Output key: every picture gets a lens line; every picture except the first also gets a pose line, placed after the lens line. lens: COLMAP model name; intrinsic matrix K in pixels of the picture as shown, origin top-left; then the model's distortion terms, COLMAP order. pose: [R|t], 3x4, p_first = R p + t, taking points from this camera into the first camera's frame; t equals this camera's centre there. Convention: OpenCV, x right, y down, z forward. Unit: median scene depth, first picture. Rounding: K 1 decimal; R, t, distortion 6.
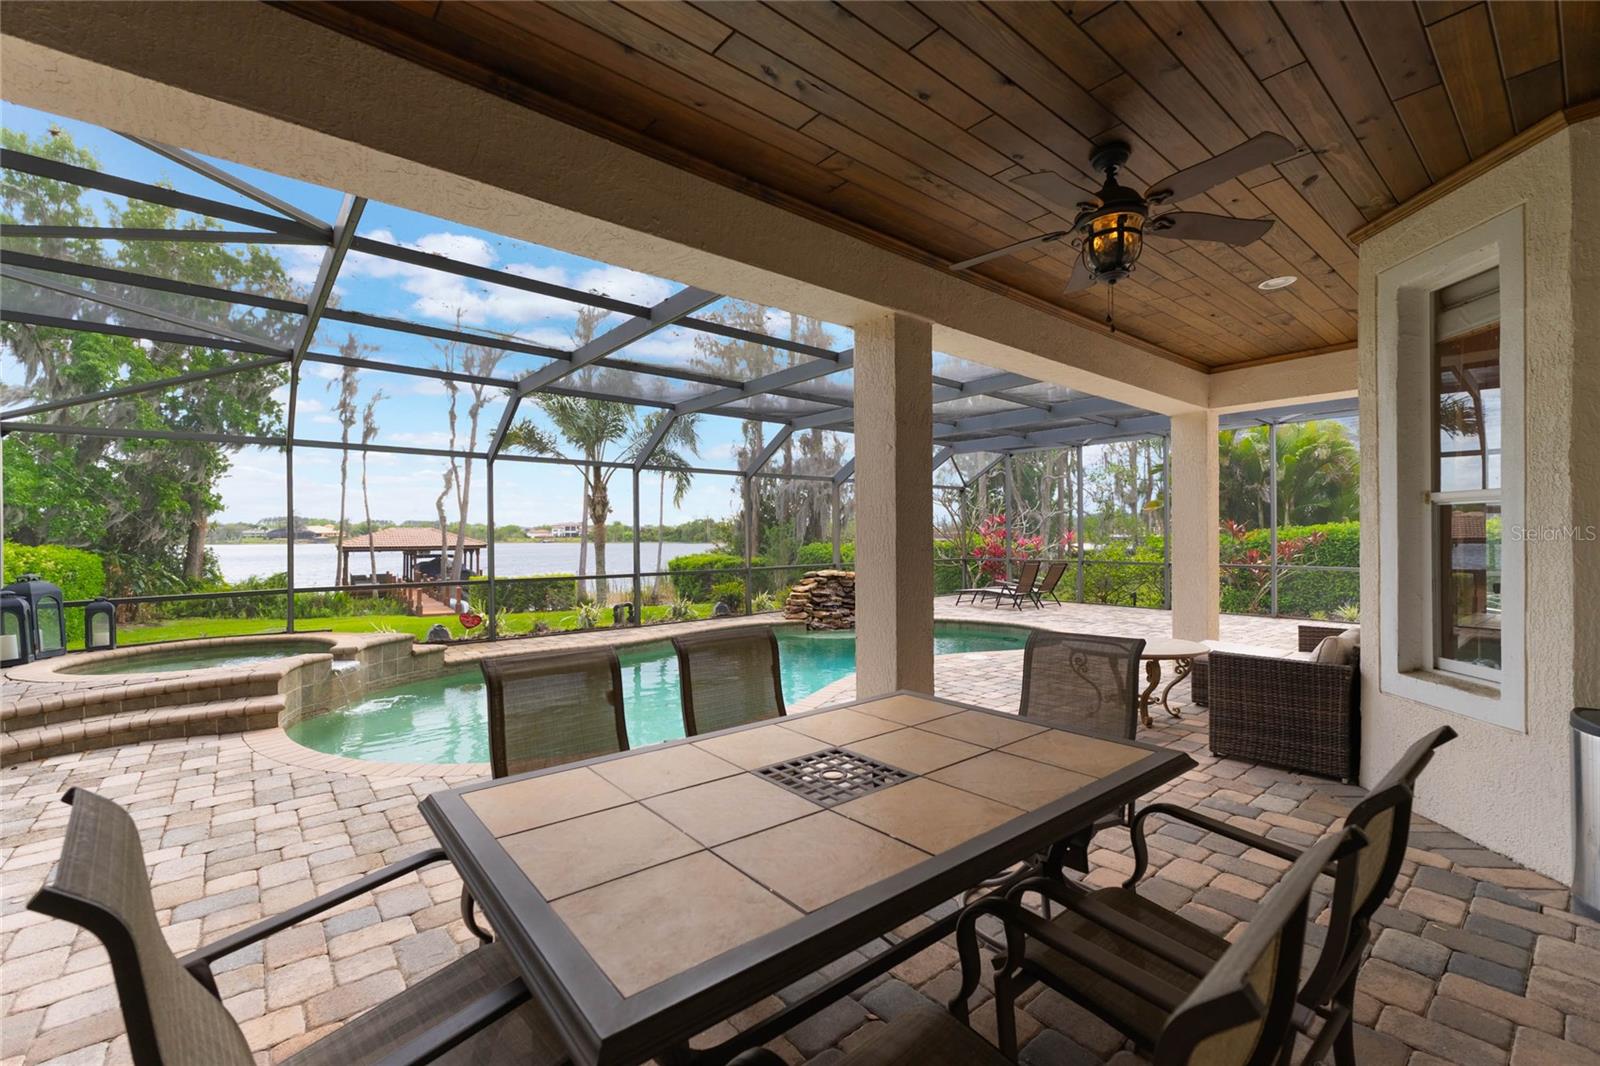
lens RADIAL K [[672.4, 0, 797.0], [0, 672.4, 533.7], [0, 0, 1]] dist [0.013530, 0.000271]
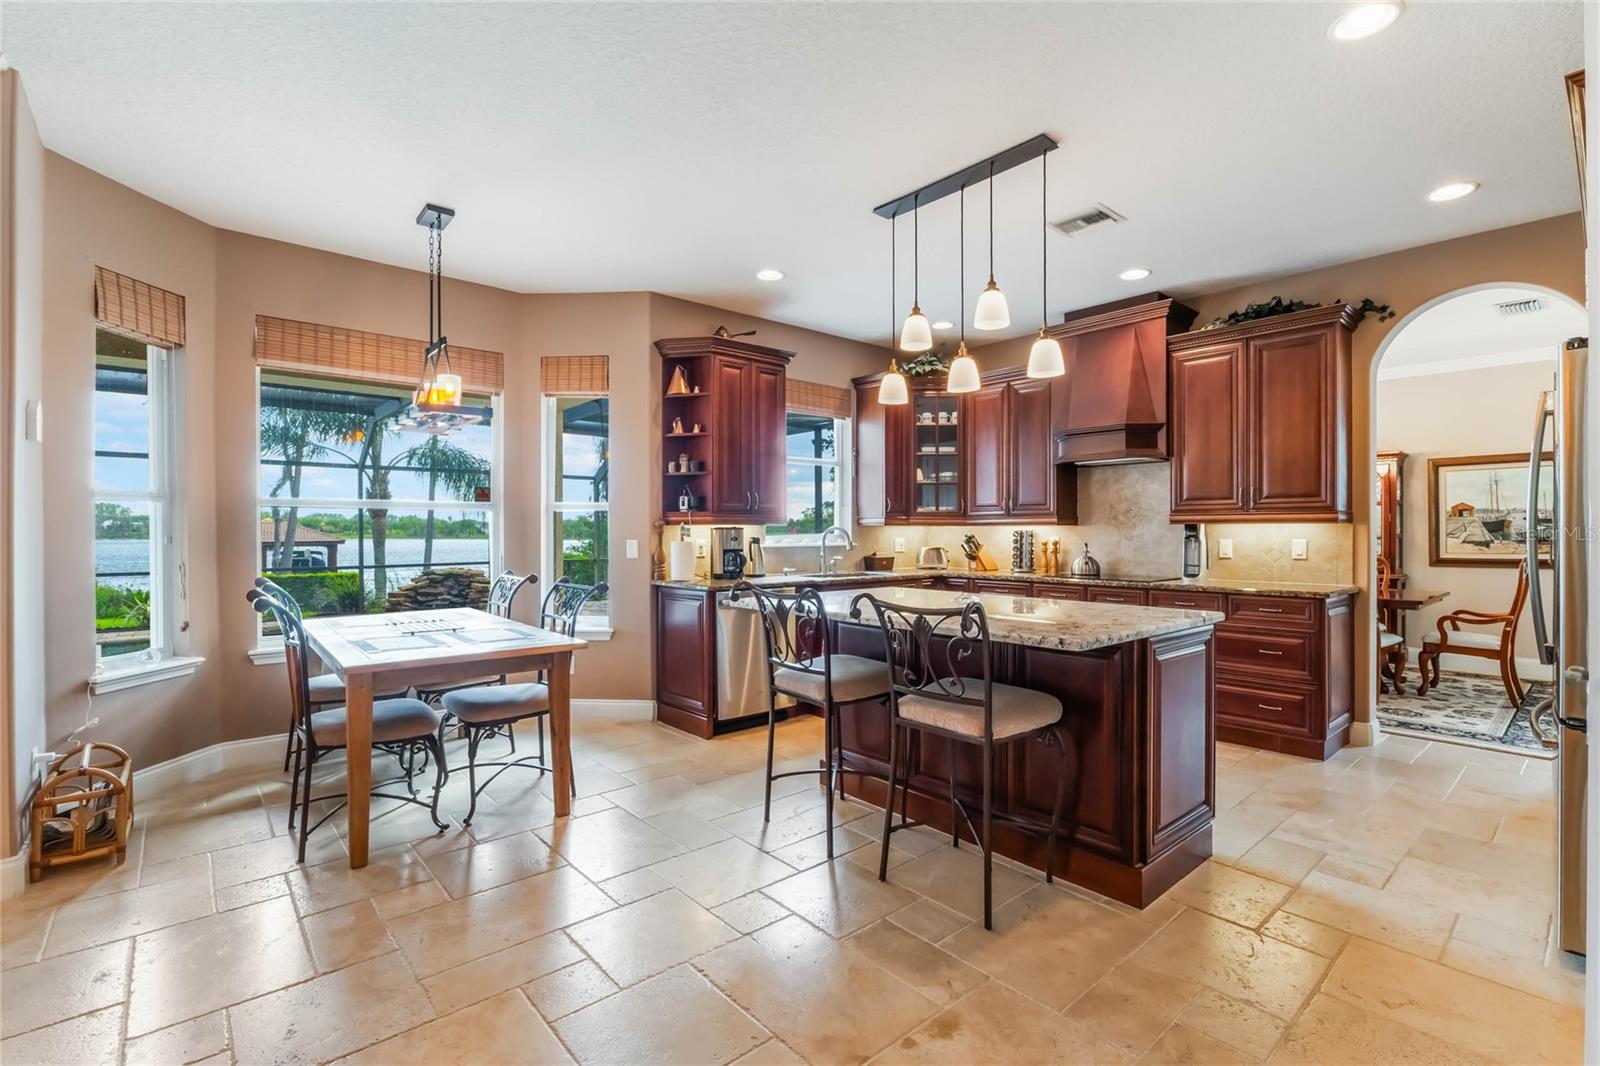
lens RADIAL K [[729.5, 0, 814.6], [0, 729.5, 532.2], [0, 0, 1]] dist [-0.005448, -0.000334]
pose [[0.999505, 0.005140, 0.031042, 0.269785], [-0.005173, 0.999986, 0.000969, -0.000060], [-0.031036, -0.001129, 0.999518, -0.024914]]
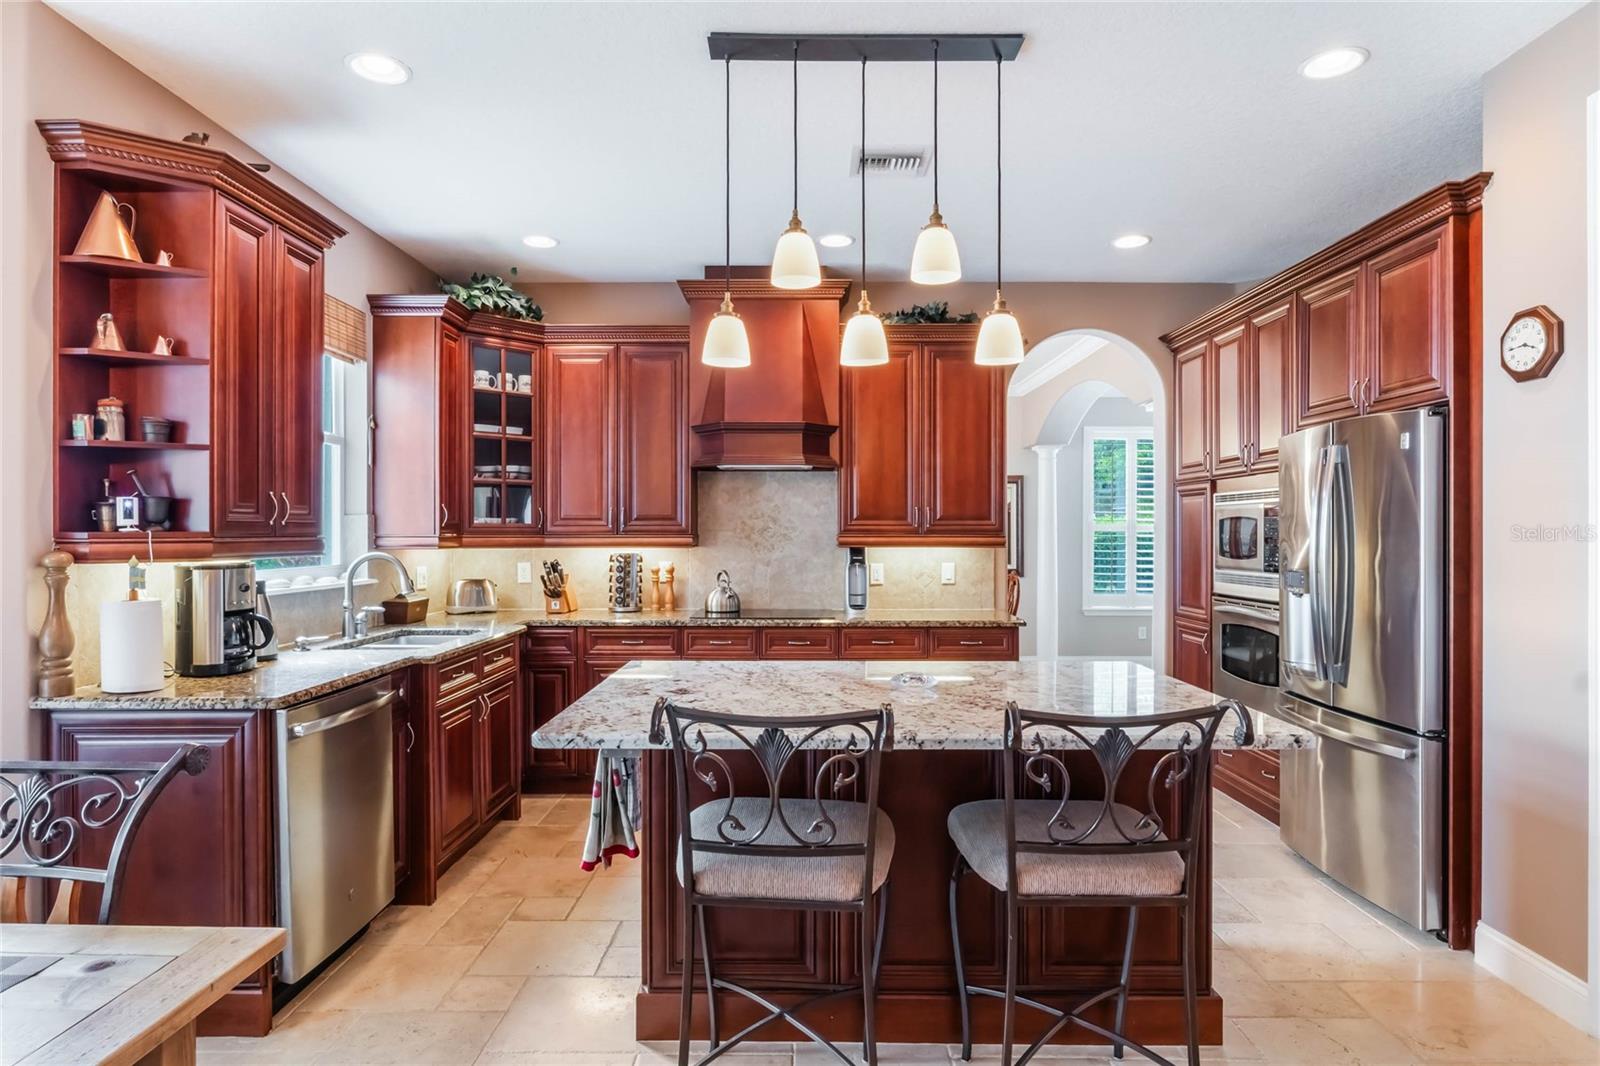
lens RADIAL K [[891.9, 0, 792.2], [0, 891.9, 531.7], [0, 0, 1]] dist [-0.006857, -0.002639]
pose [[0.644696, 0.005698, 0.764418, 0.207798], [-0.004231, 0.999984, -0.003886, -0.005415], [-0.764427, -0.000729, 0.644710, 0.049632]]
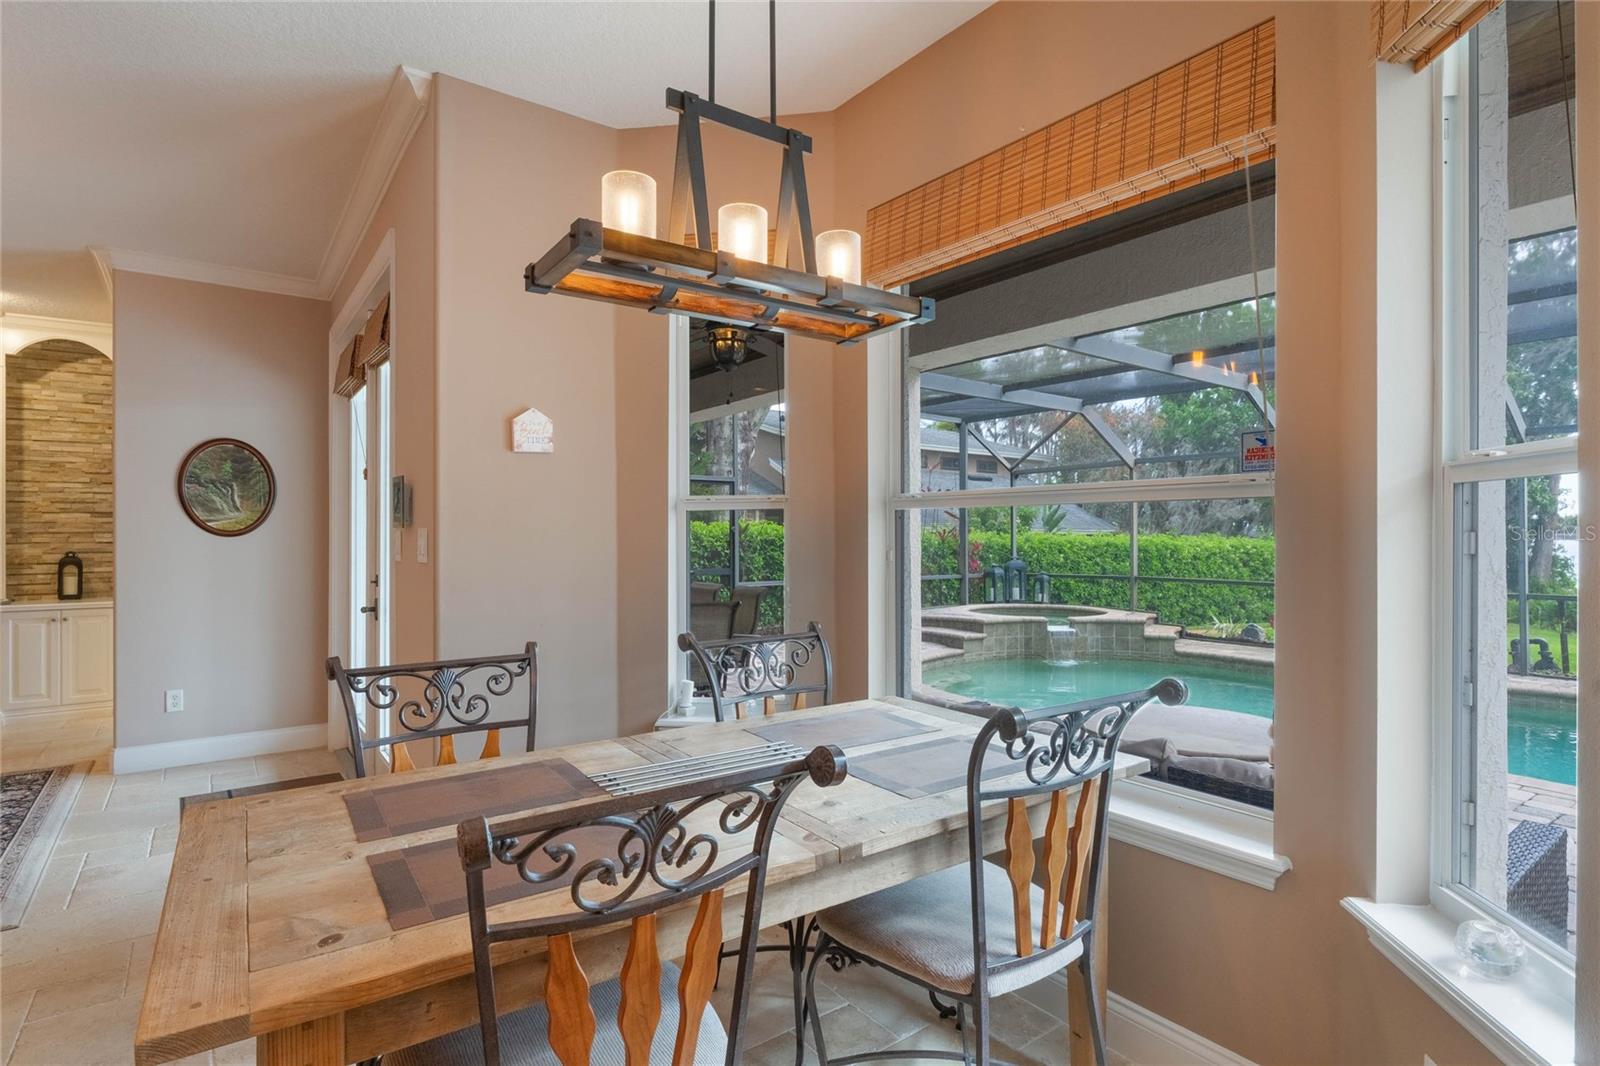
lens RADIAL K [[809.7, 0, 787.8], [0, 809.7, 531.5], [0, 0, 1]] dist [-0.011755, 0.000688]
pose [[-0.060201, 0.001569, -0.998185, 0.262637], [0.001643, 0.999998, 0.001473, -0.002167], [0.998185, -0.001551, -0.060203, 0.142888]]
